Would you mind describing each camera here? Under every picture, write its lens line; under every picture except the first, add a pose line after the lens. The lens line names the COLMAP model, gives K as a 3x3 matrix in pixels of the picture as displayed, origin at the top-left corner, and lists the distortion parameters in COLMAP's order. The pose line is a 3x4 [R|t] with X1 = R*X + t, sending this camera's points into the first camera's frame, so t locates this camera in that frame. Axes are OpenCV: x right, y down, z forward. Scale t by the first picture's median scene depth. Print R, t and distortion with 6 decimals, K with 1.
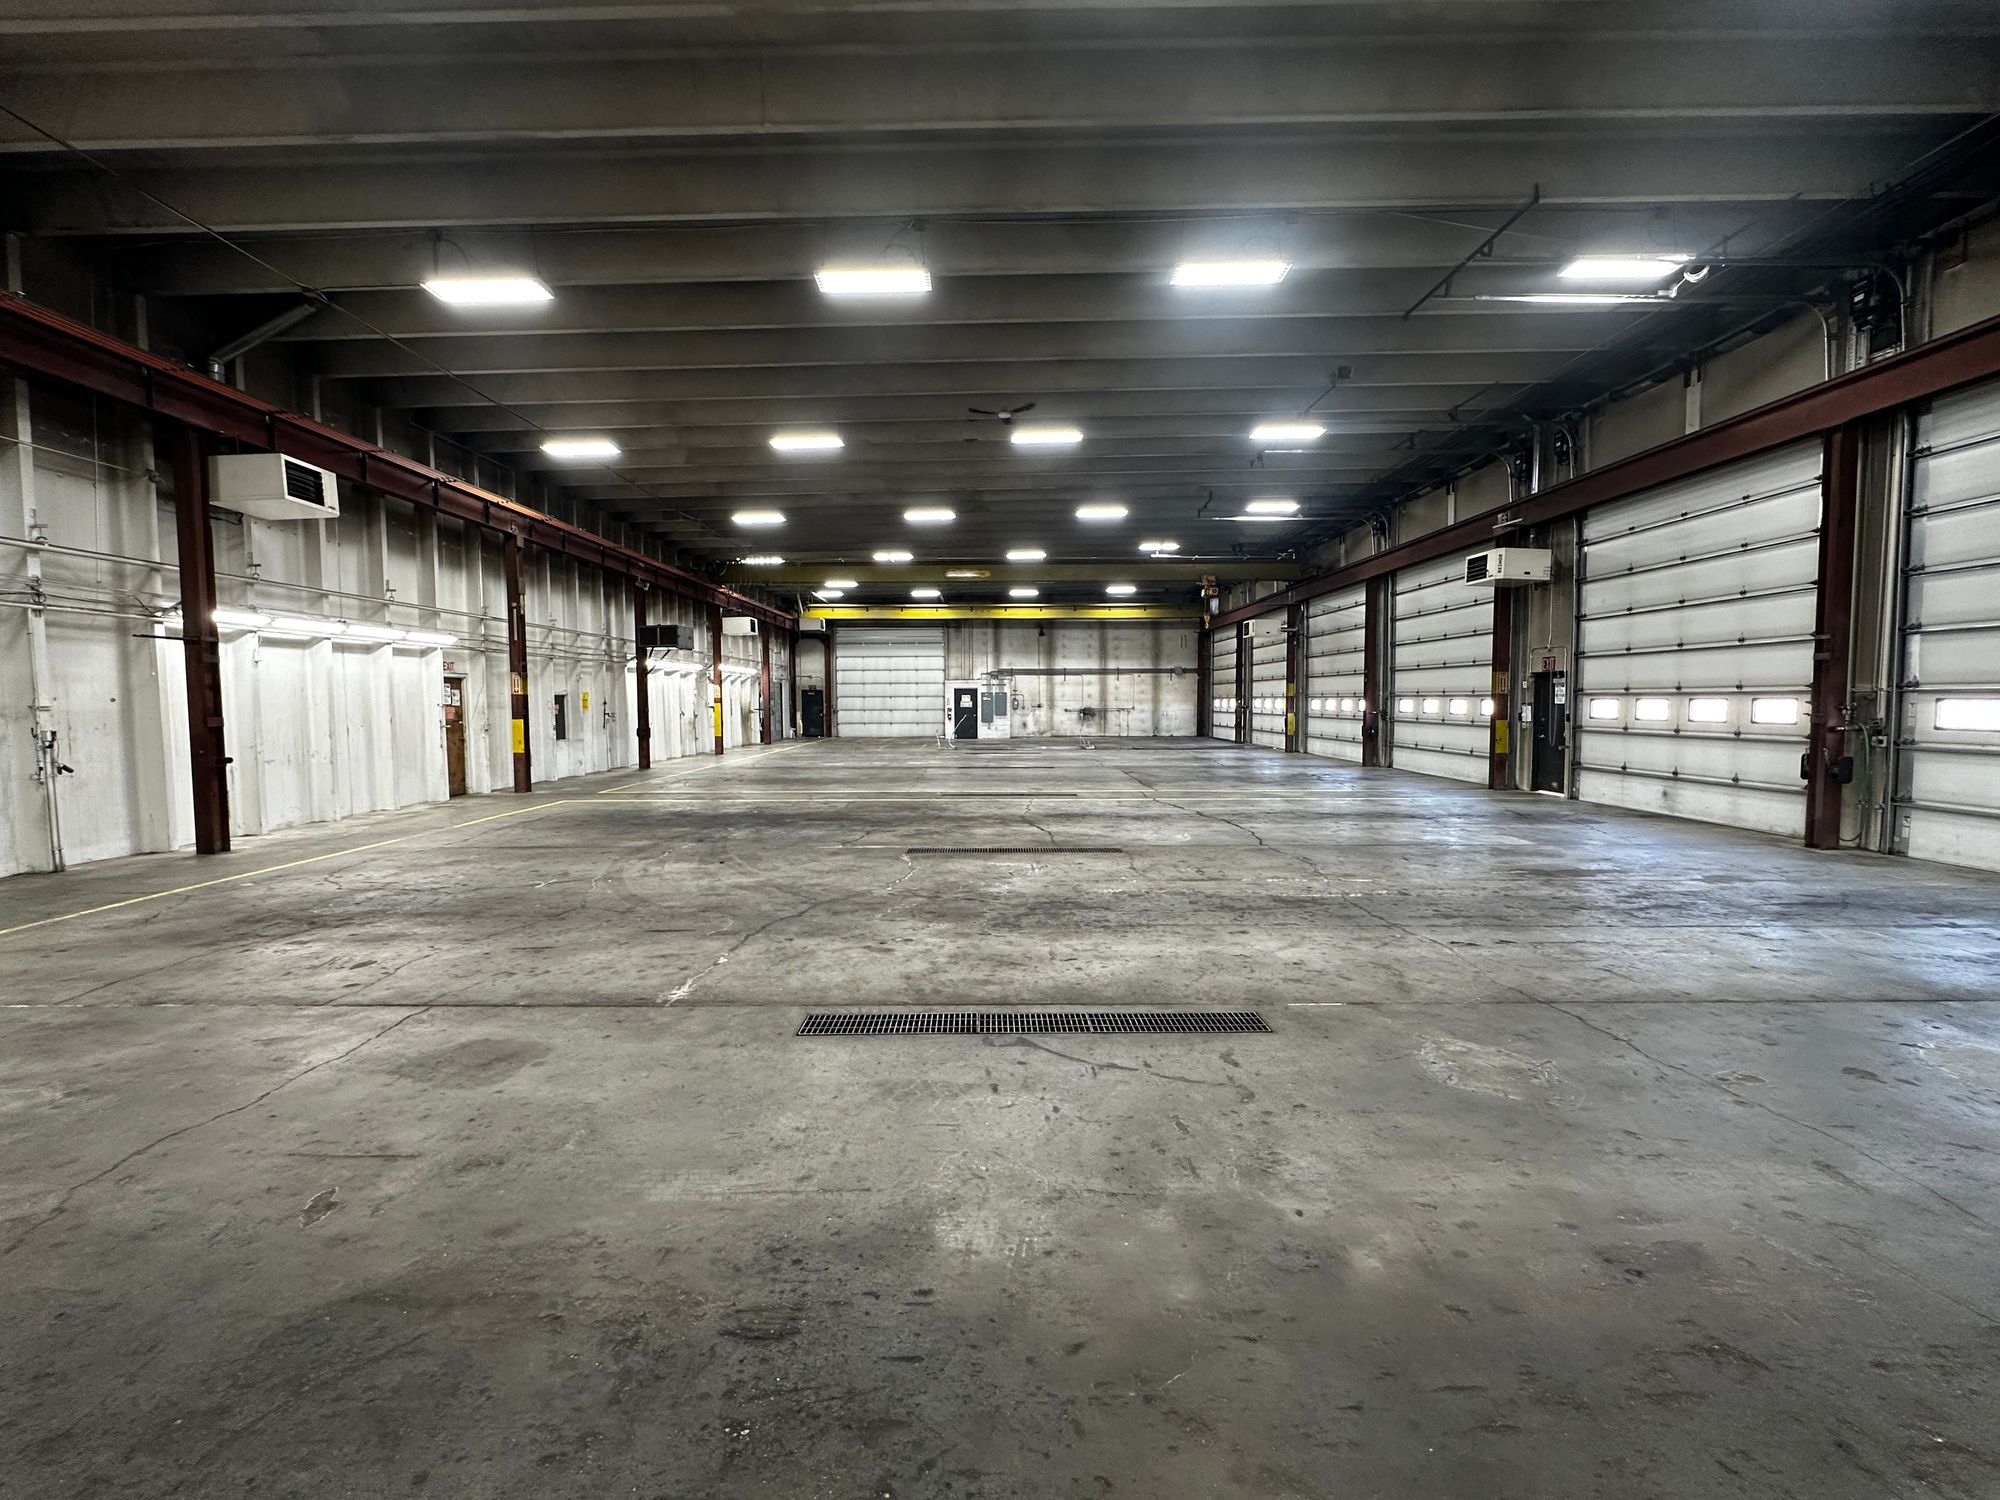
lens RADIAL K [[861.1, 0, 1000.0], [0, 861.1, 750.0], [0, 0, 1]] dist [-0.001696, 0.000222]
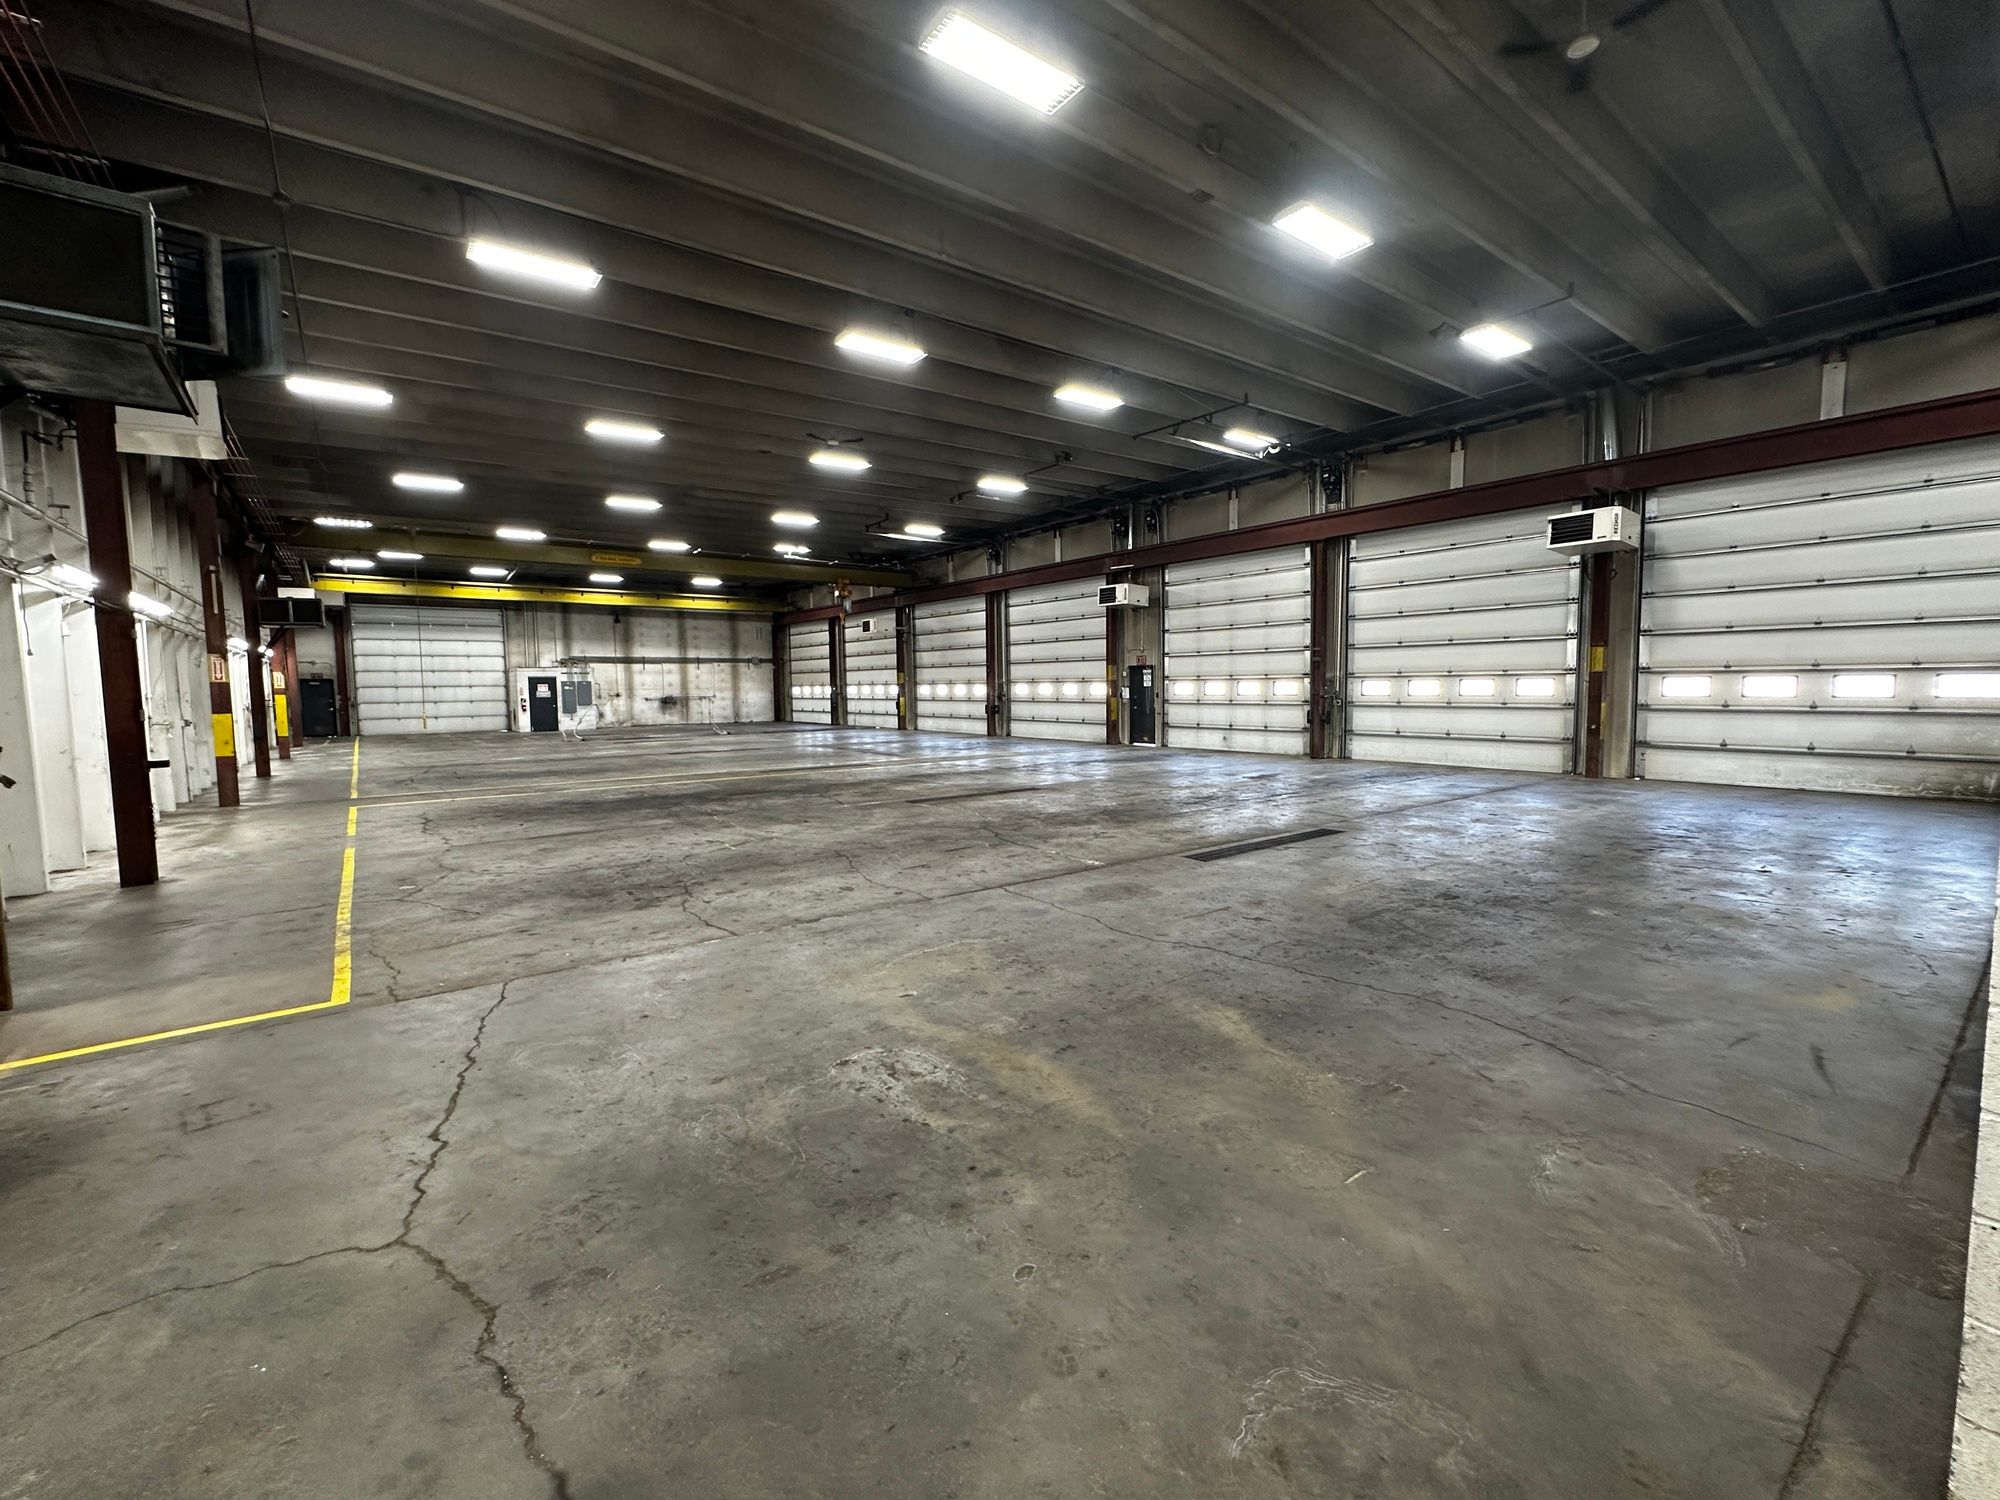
lens RADIAL K [[843.5, 0, 1000.0], [0, 843.5, 750.0], [0, 0, 1]] dist [-0.000687, 0.000071]
pose [[0.797167, -0.051475, 0.601561, -0.285180], [0.043347, 0.998667, 0.028013, 0.004101], [-0.602201, 0.003745, 0.798336, -0.029922]]
